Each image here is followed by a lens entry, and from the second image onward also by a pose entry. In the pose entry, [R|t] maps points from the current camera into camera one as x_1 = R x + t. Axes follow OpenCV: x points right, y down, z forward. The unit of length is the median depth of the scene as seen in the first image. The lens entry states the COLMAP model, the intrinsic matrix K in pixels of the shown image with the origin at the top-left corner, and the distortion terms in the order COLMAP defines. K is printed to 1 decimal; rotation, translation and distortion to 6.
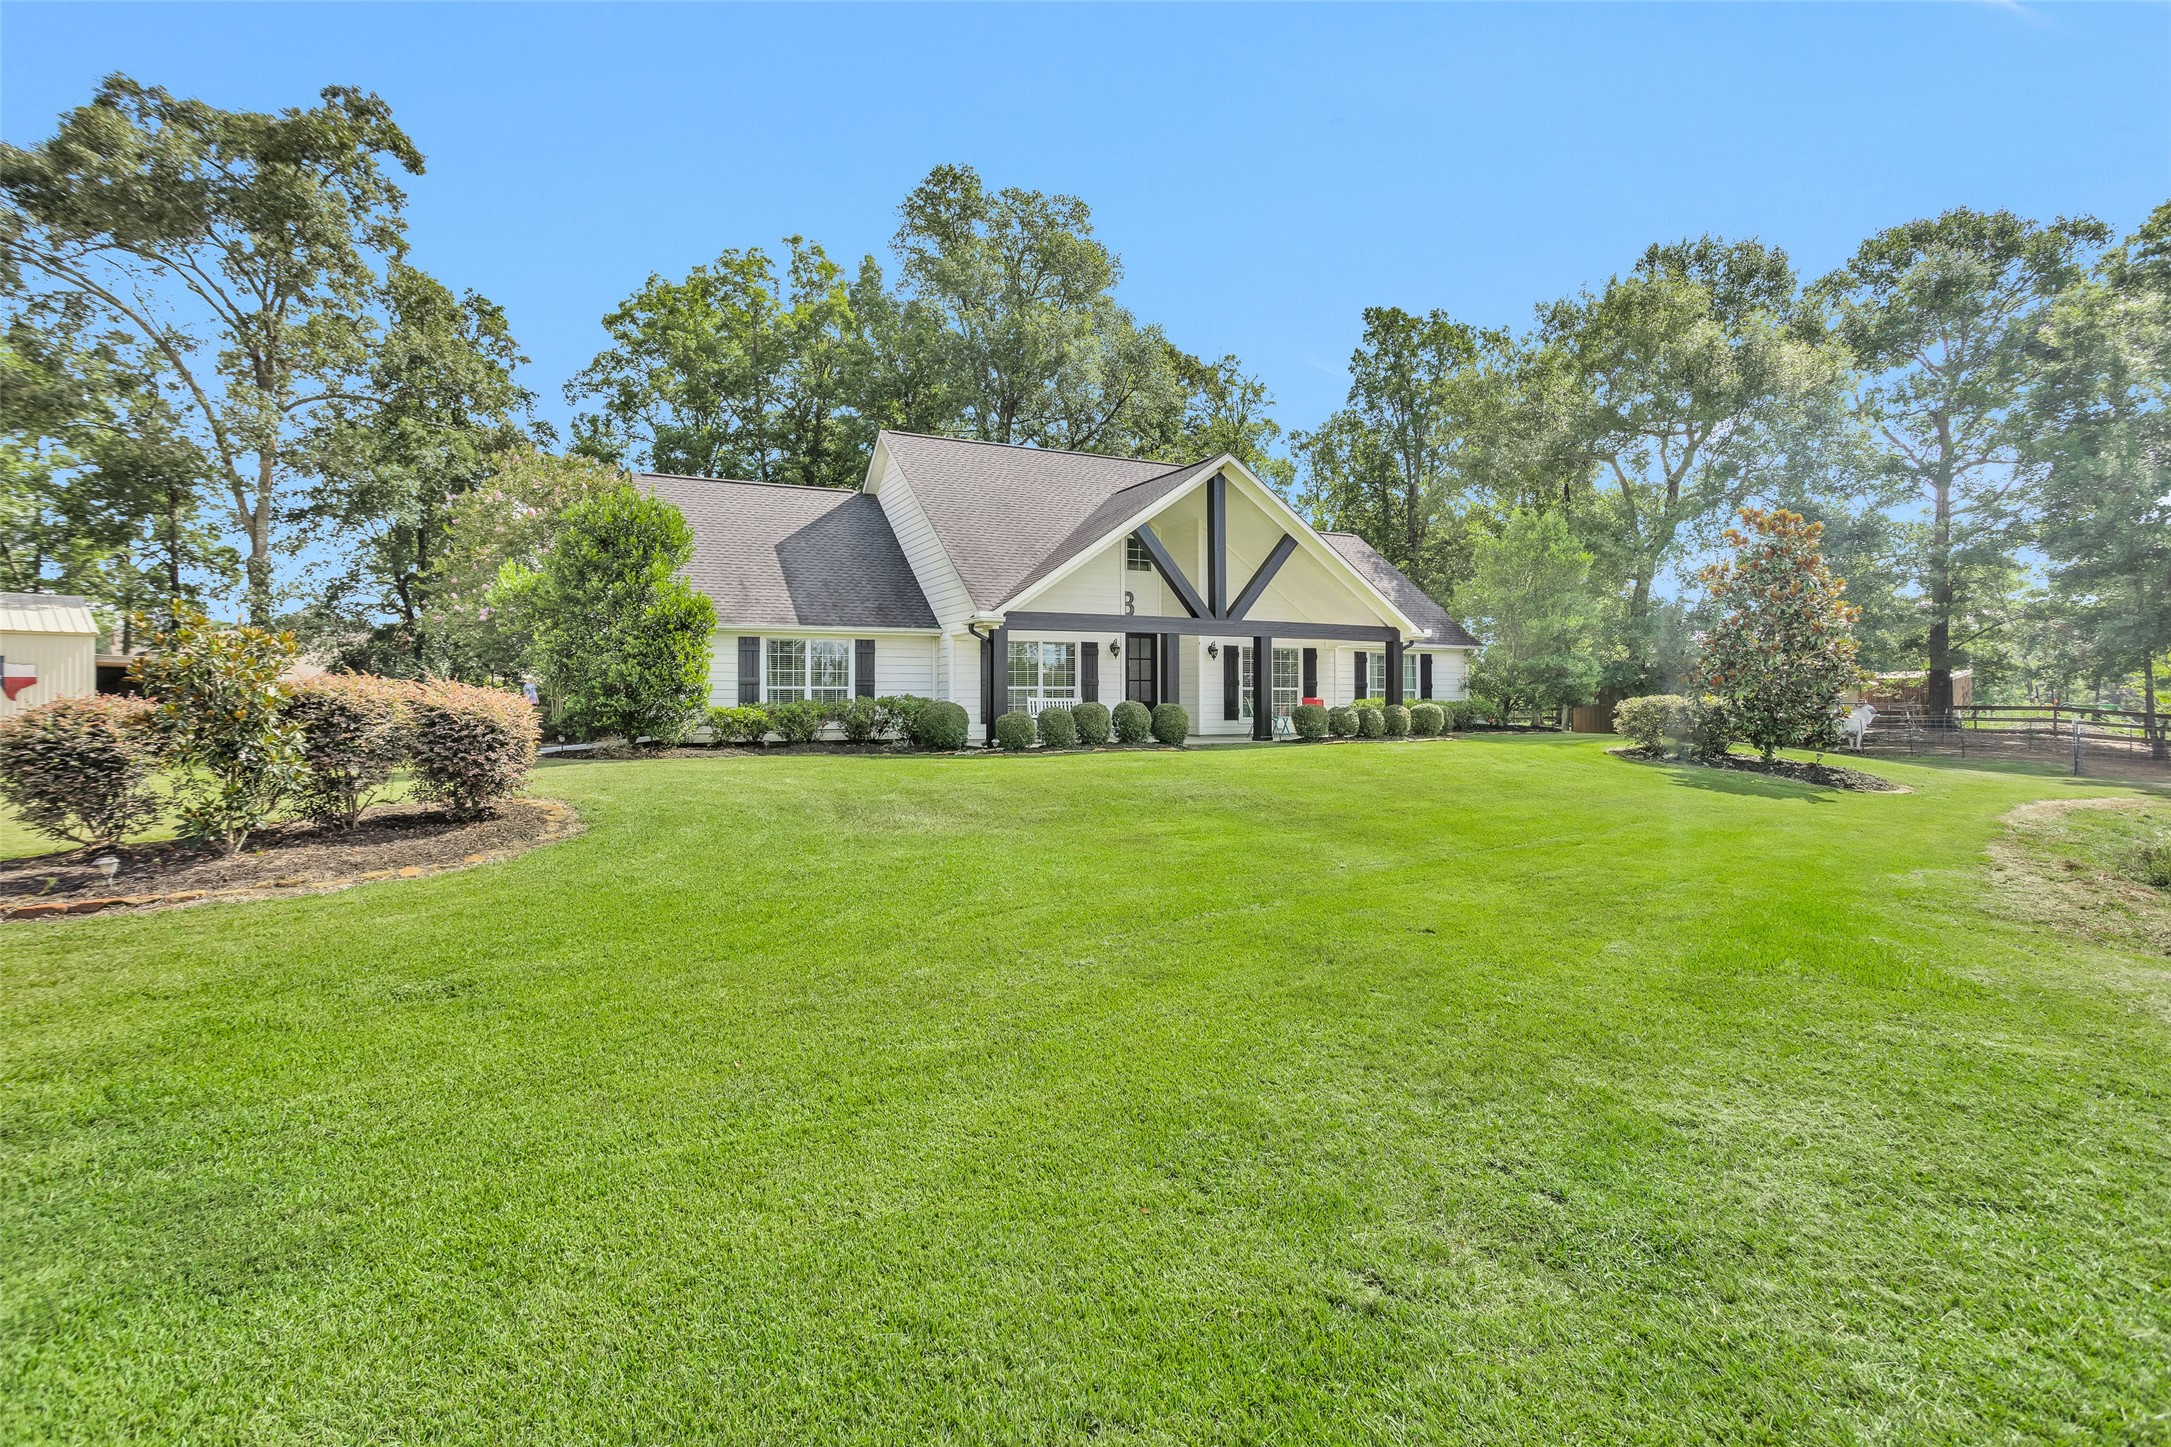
lens RADIAL K [[1052.9, 0, 1072.7], [0, 1052.9, 692.0], [0, 0, 1]] dist [0.003834, 0.001116]
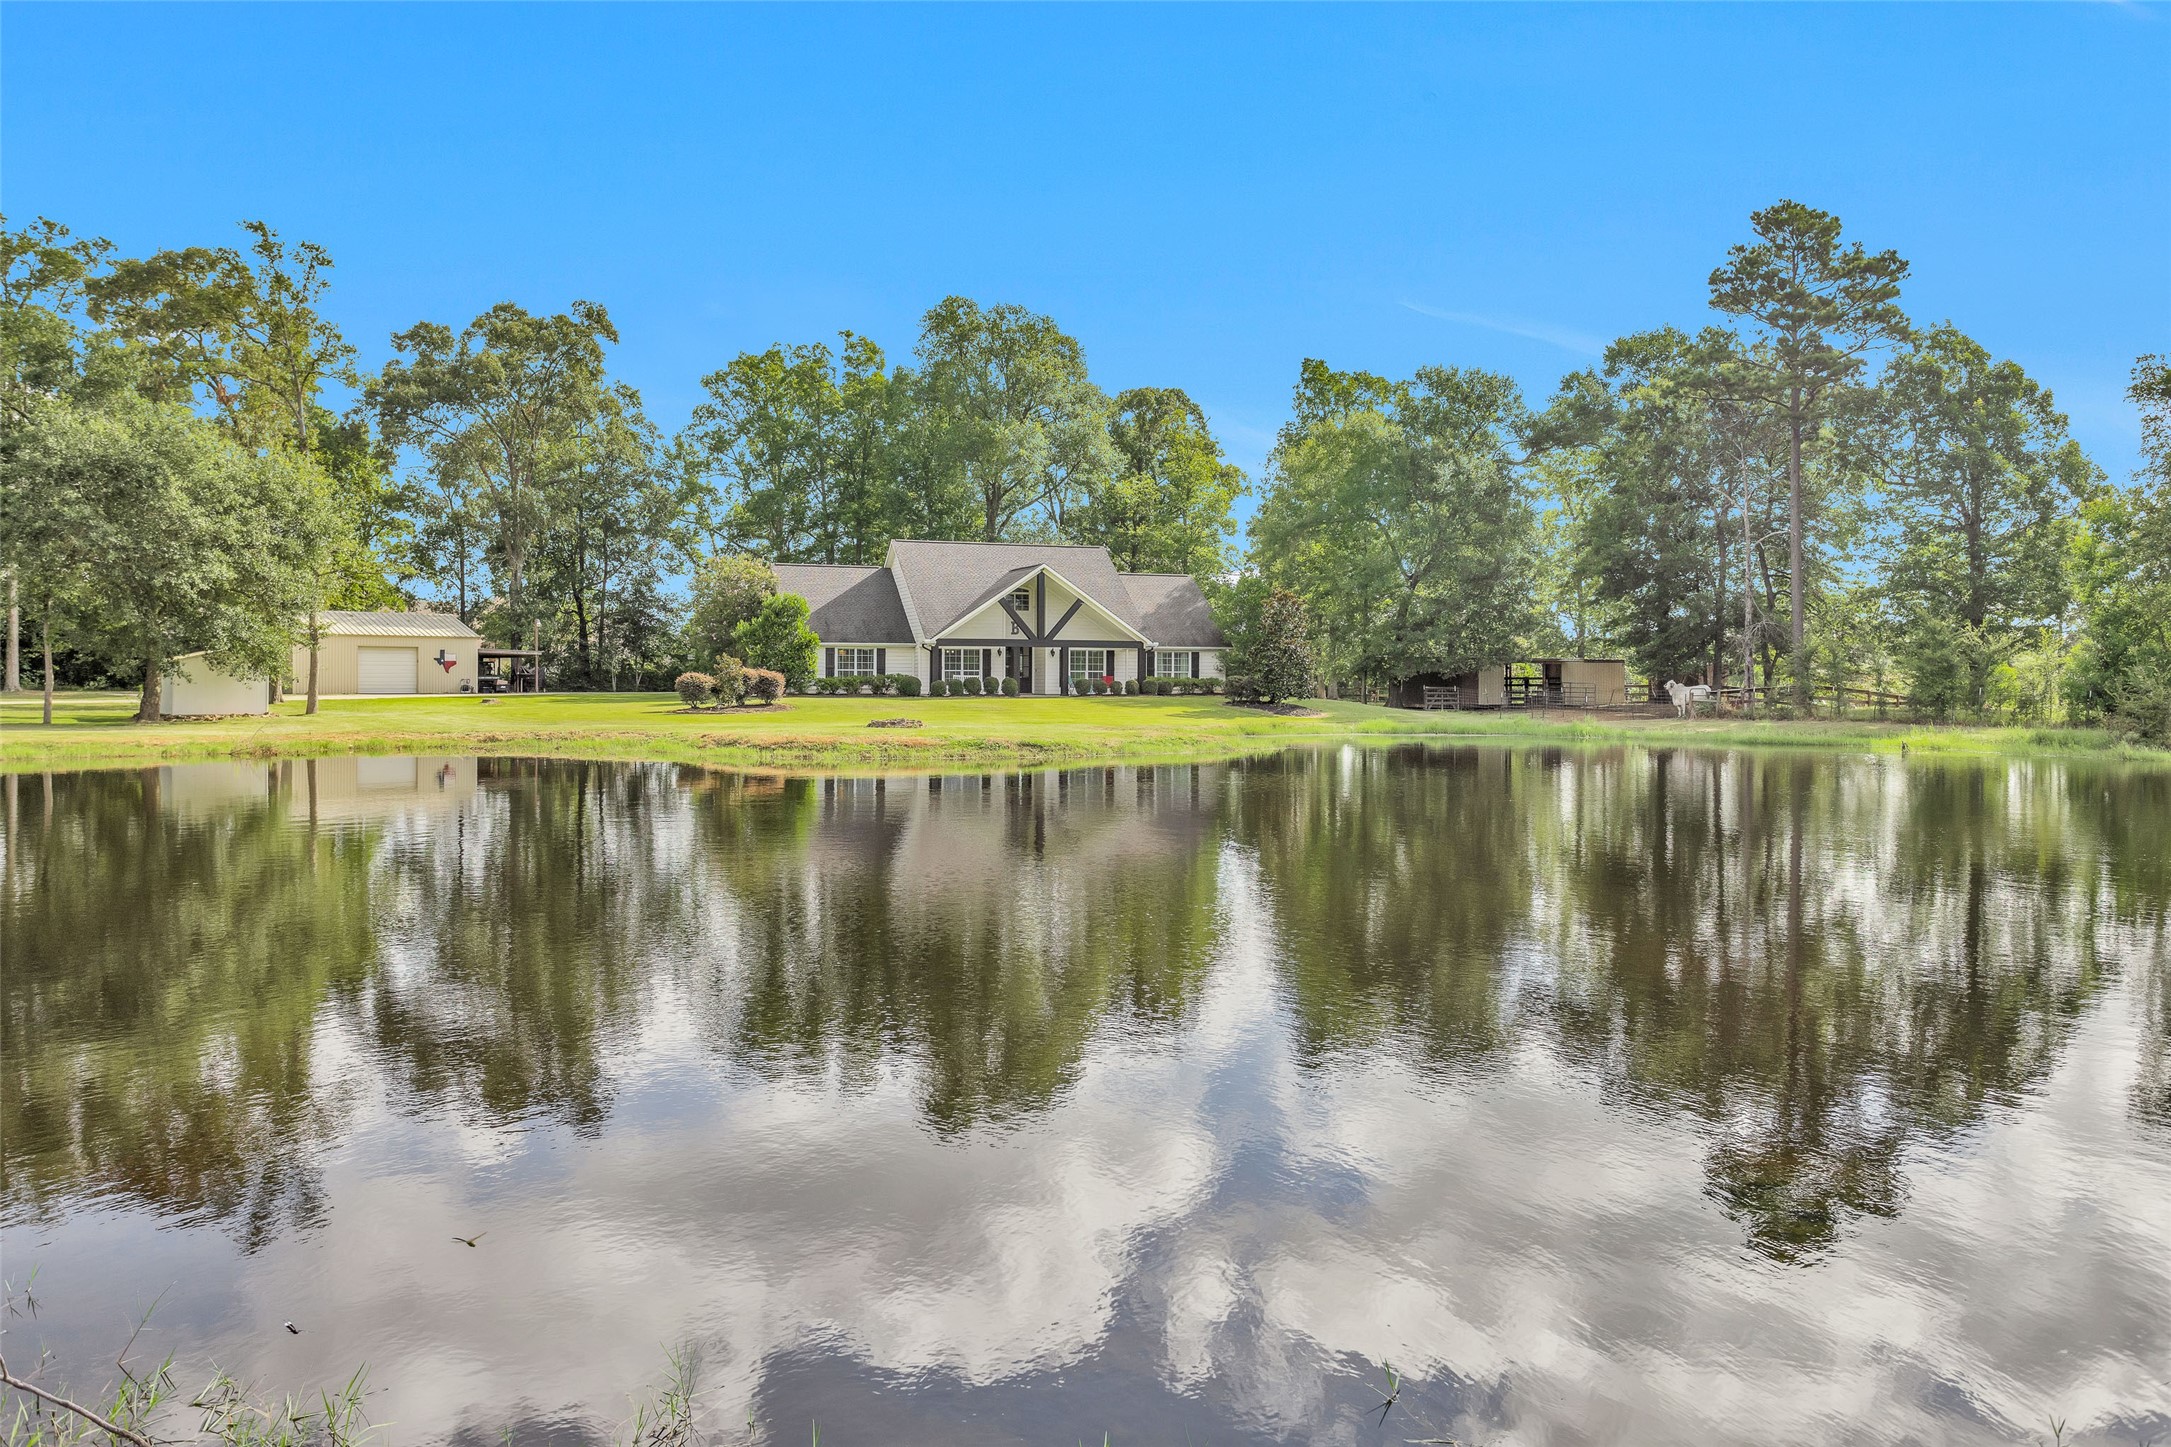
lens RADIAL K [[1742.0, 0, 1085.5], [0, 1742.0, 723.5], [0, 0, 1]] dist [0.003951, 0.000581]
pose [[0.993335, 0.010178, -0.114809, 0.610639], [-0.006636, 0.999491, 0.031191, -0.008778], [0.115068, -0.030221, 0.992898, -2.427276]]
